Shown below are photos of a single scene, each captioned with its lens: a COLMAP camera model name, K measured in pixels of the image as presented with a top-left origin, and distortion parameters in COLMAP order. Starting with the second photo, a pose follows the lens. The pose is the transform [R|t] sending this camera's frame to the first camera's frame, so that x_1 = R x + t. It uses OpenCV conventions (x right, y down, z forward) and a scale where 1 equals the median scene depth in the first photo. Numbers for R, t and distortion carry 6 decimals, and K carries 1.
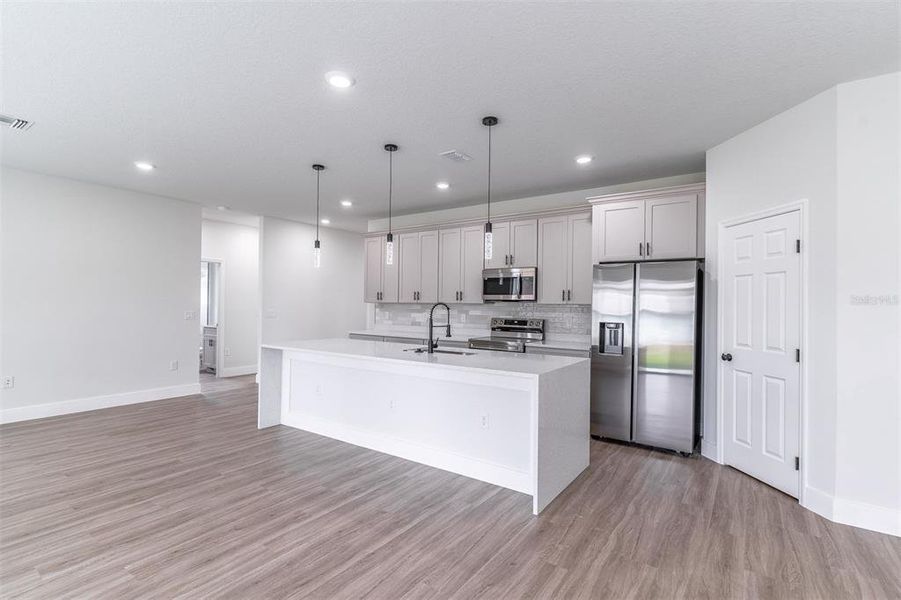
lens RADIAL K [[430.6, 0, 449.2], [0, 430.6, 300.1], [0, 0, 1]] dist [0.002115, 0.000038]
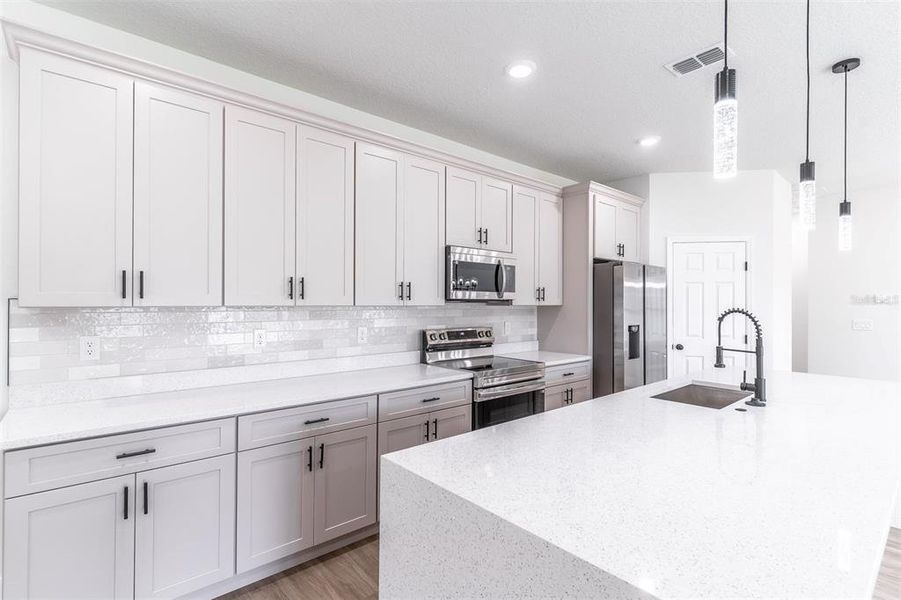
lens RADIAL K [[430.6, 0, 449.2], [0, 430.6, 300.1], [0, 0, 1]] dist [0.002115, 0.000038]
pose [[0.240859, -0.005331, 0.970546, -0.677486], [-0.011334, 0.999901, 0.008305, -0.006156], [-0.970494, -0.013001, 0.240775, 1.252972]]
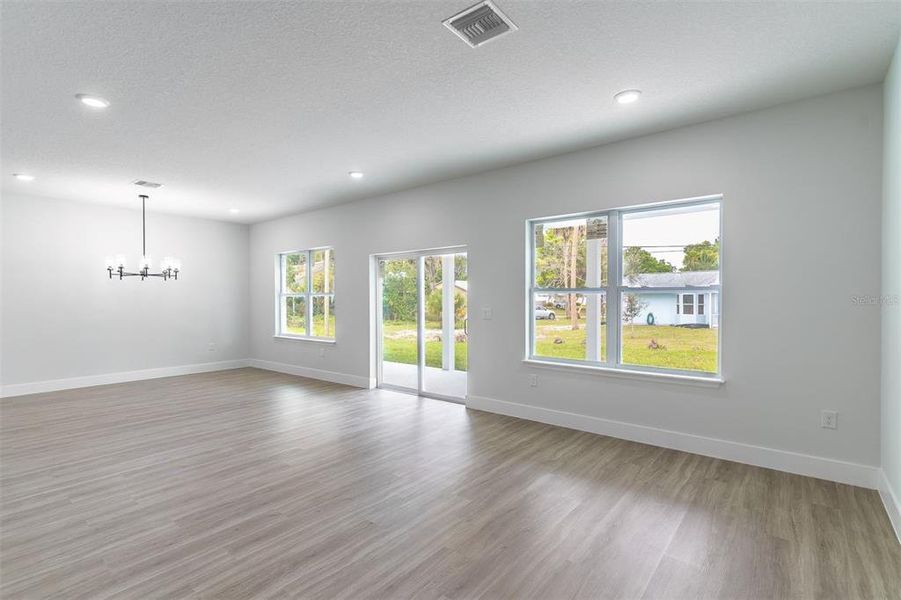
lens RADIAL K [[430.6, 0, 449.2], [0, 430.6, 300.1], [0, 0, 1]] dist [0.002115, 0.000038]
pose [[-0.997773, -0.007976, 0.066224, -0.895108], [-0.008351, 0.999951, -0.005375, 0.014046], [-0.066178, -0.005916, -0.997790, 1.462983]]
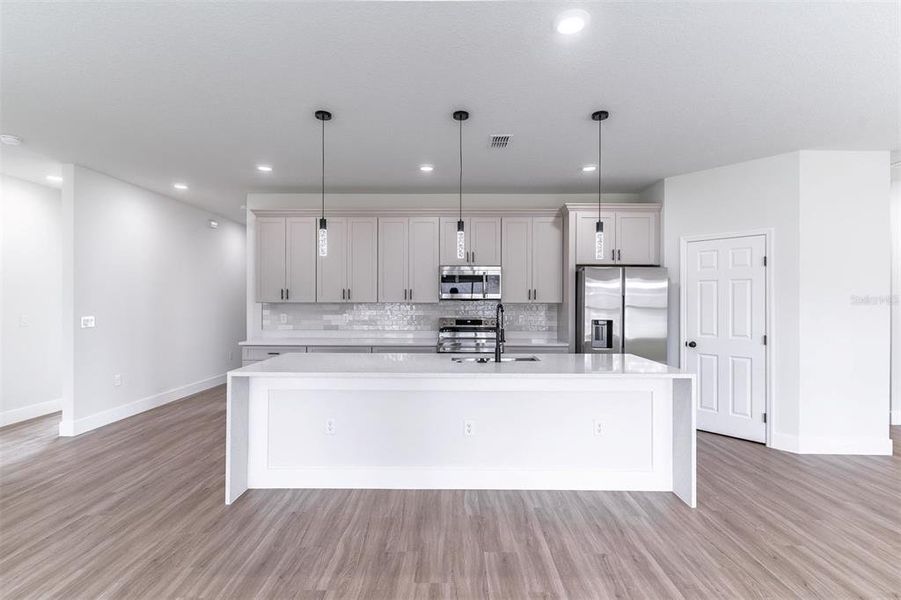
lens RADIAL K [[429.5, 0, 450.3], [0, 429.5, 298.2], [0, 0, 1]] dist [0.000826, 0.000379]
pose [[0.823132, -0.006157, 0.567817, -0.615188], [0.001307, 0.999959, 0.008948, -0.014608], [-0.567848, -0.006623, 0.823106, 0.336713]]
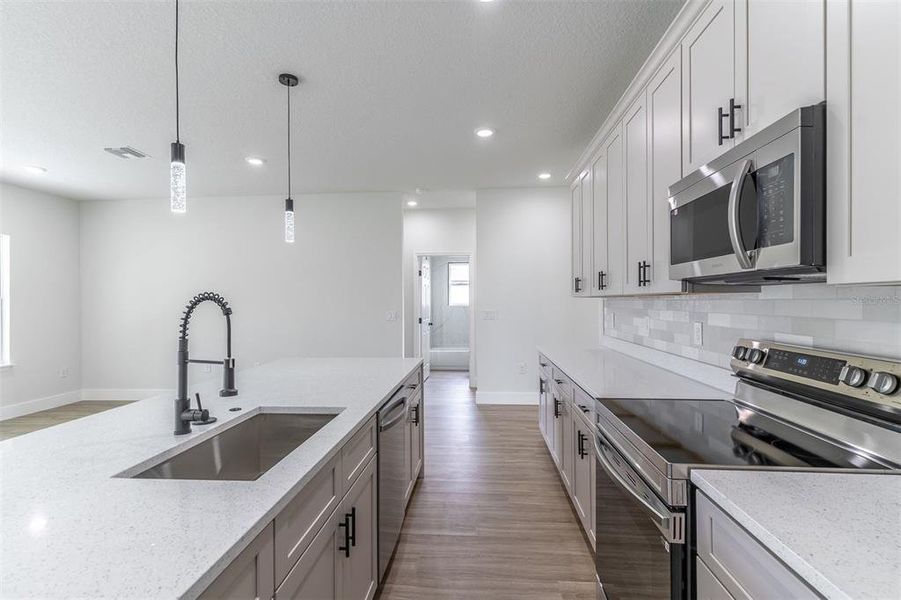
lens RADIAL K [[435.3, 0, 445.9], [0, 435.3, 312.0], [0, 0, 1]] dist [0.002159, 0.000032]
pose [[0.505047, 0.004941, -0.863078, 0.390774], [0.022466, 0.999570, 0.018869, 0.017885], [0.862800, -0.028919, 0.504718, 1.003139]]
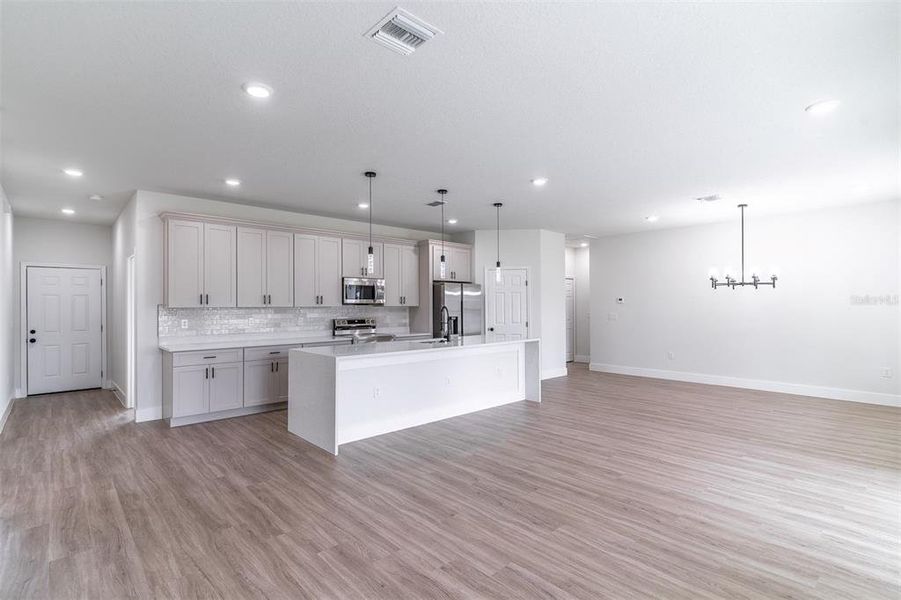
lens RADIAL K [[430.6, 0, 449.2], [0, 430.6, 300.1], [0, 0, 1]] dist [0.002115, 0.000038]
pose [[0.212573, -0.000246, 0.977145, -1.438229], [-0.002438, 0.999997, 0.000782, -0.016563], [-0.977142, -0.002548, 0.212572, 0.691819]]
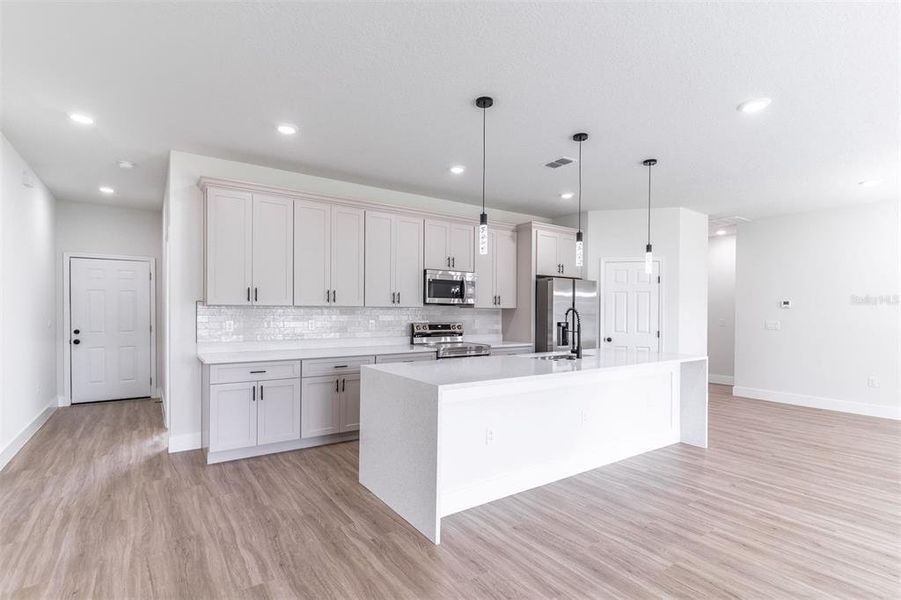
lens RADIAL K [[435.3, 0, 445.9], [0, 435.3, 312.0], [0, 0, 1]] dist [0.002159, 0.000032]
pose [[0.346574, -0.013175, 0.937930, -1.093010], [-0.013194, 0.999734, 0.018919, 0.000136], [-0.937930, -0.018932, 0.346308, 0.939188]]
